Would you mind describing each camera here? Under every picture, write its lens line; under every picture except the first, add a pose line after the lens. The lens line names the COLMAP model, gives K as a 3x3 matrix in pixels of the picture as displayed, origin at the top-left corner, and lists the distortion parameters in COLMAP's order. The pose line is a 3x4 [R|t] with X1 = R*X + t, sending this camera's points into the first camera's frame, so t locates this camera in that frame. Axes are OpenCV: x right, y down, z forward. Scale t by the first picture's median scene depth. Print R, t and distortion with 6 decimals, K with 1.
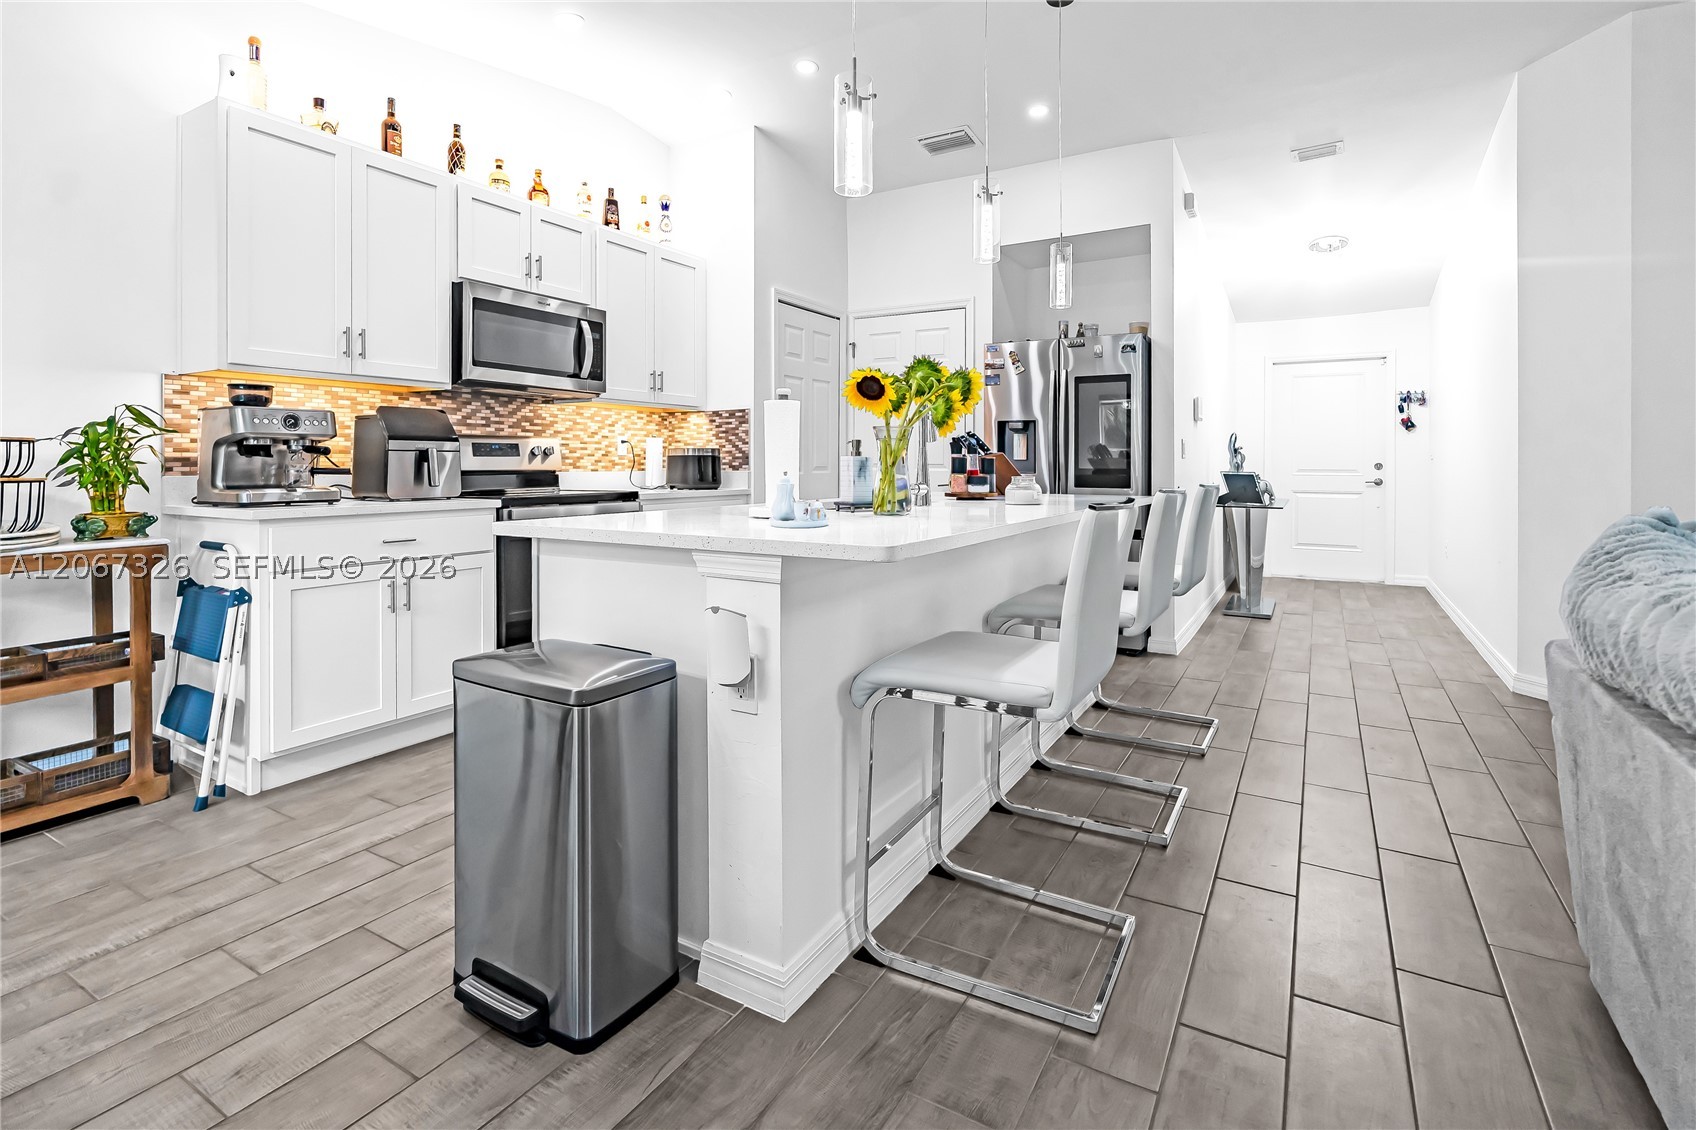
lens RADIAL K [[806.0, 0, 842.7], [0, 806.0, 473.9], [0, 0, 1]] dist [0.000788, 0.000072]
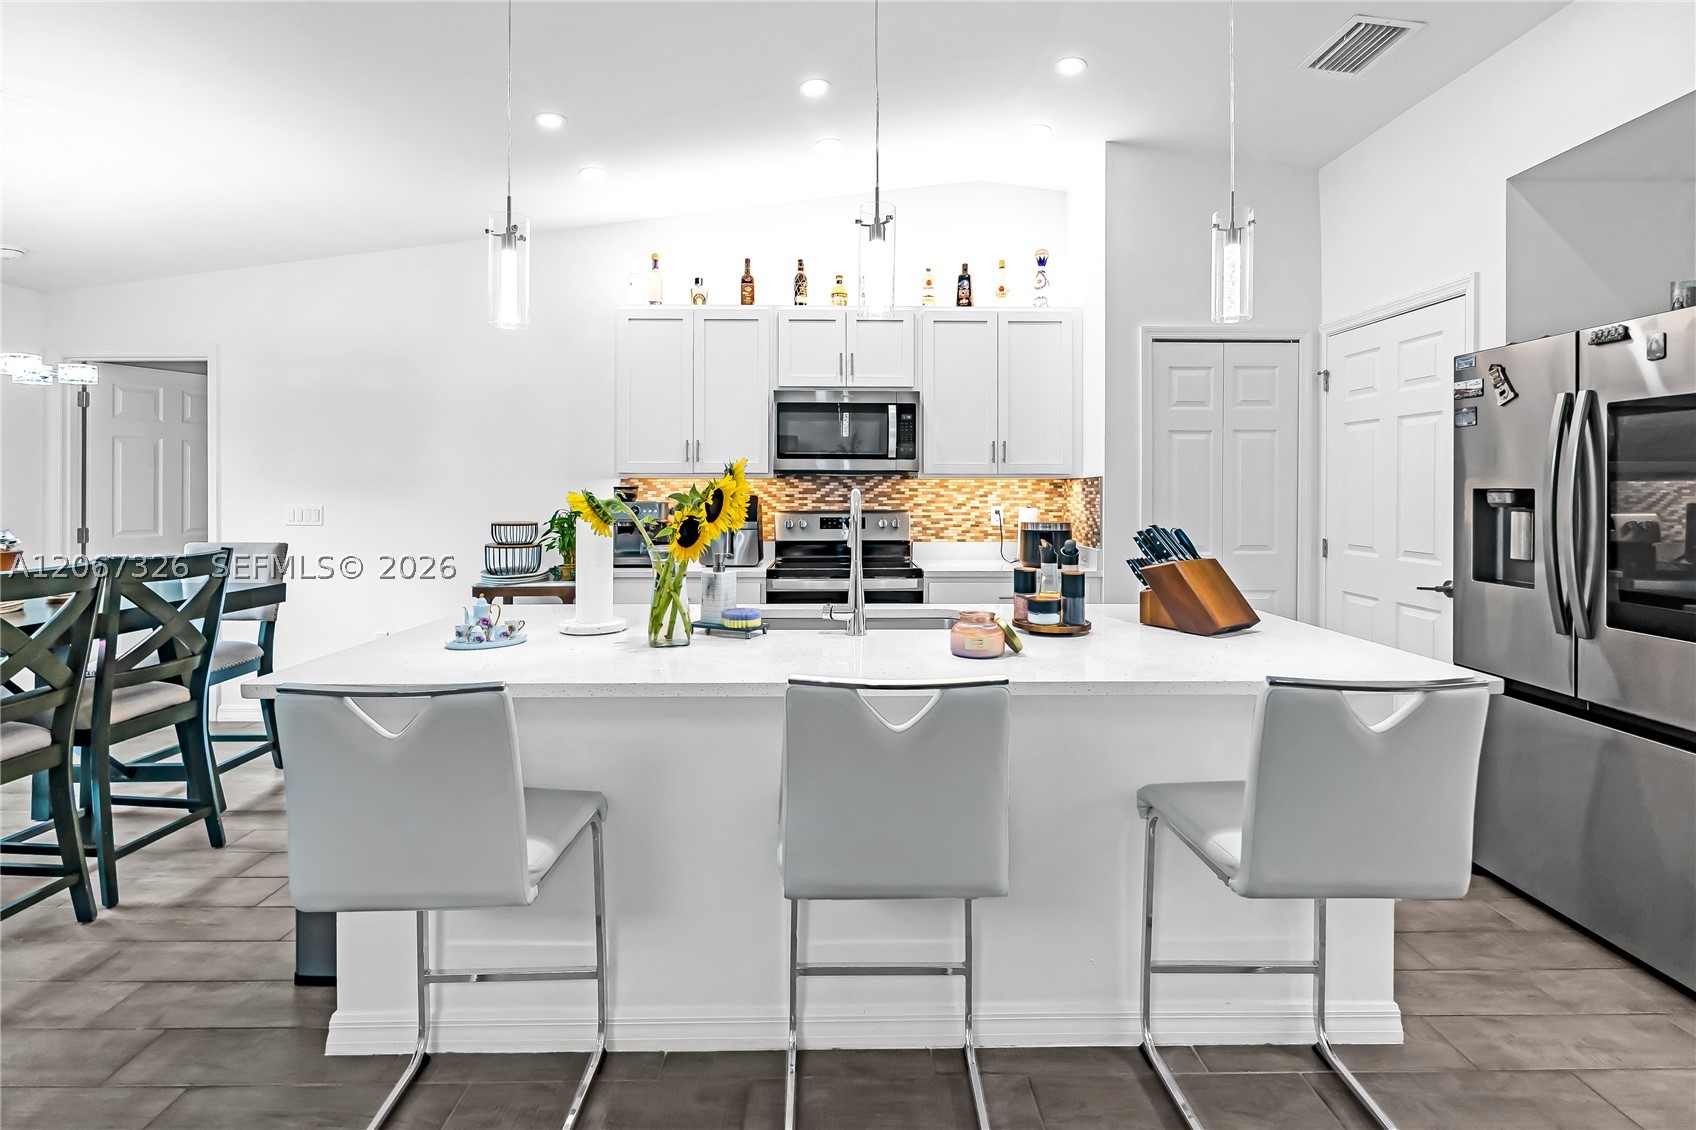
lens RADIAL K [[772.7, 0, 853.3], [0, 772.7, 498.7], [0, 0, 1]] dist [-0.000642, 0.000158]
pose [[0.525557, 0.008647, -0.850715, 0.532140], [-0.011224, 0.999932, 0.003230, -0.069206], [0.850684, 0.007851, 0.525618, 0.423056]]
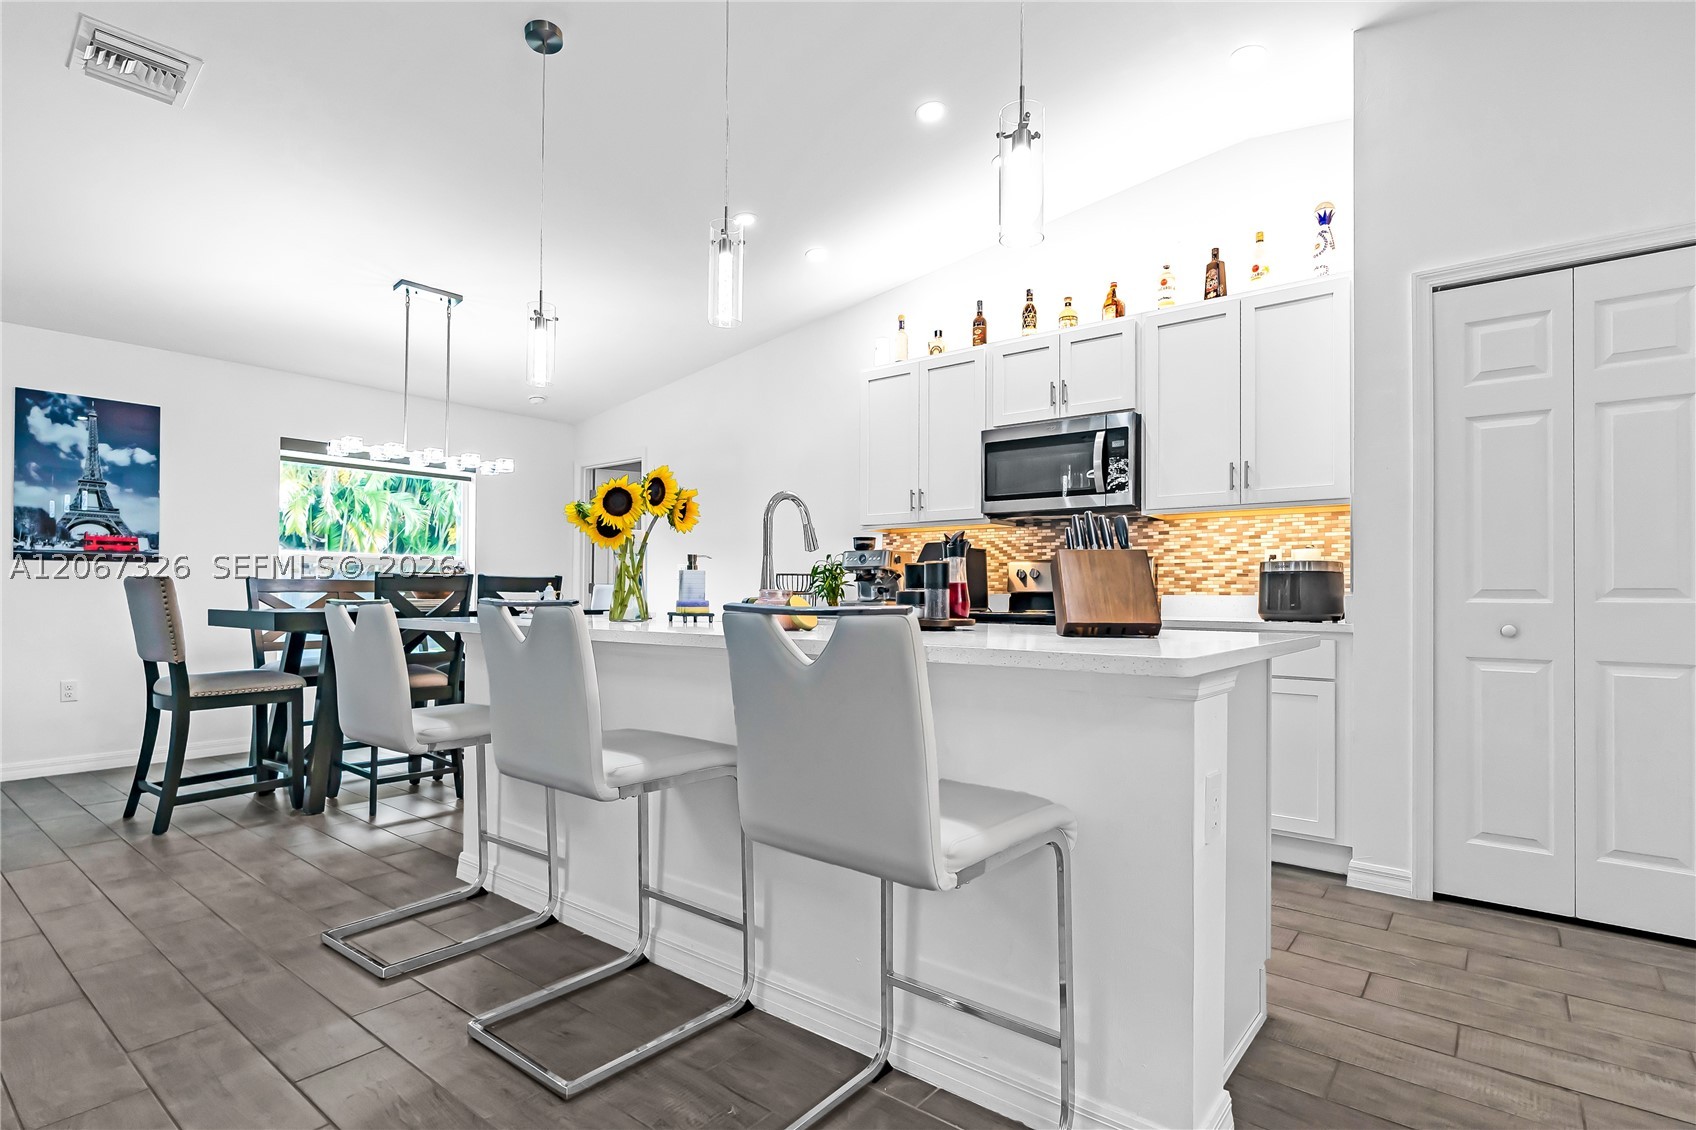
lens RADIAL K [[844.5, 0, 846.6], [0, 844.5, 588.4], [0, 0, 1]] dist [-0.001853, -0.000749]
pose [[-0.139214, -0.009372, -0.990218, 0.693093], [-0.019990, 0.999778, -0.006652, 0.003932], [0.990060, 0.018868, -0.139371, 0.858582]]
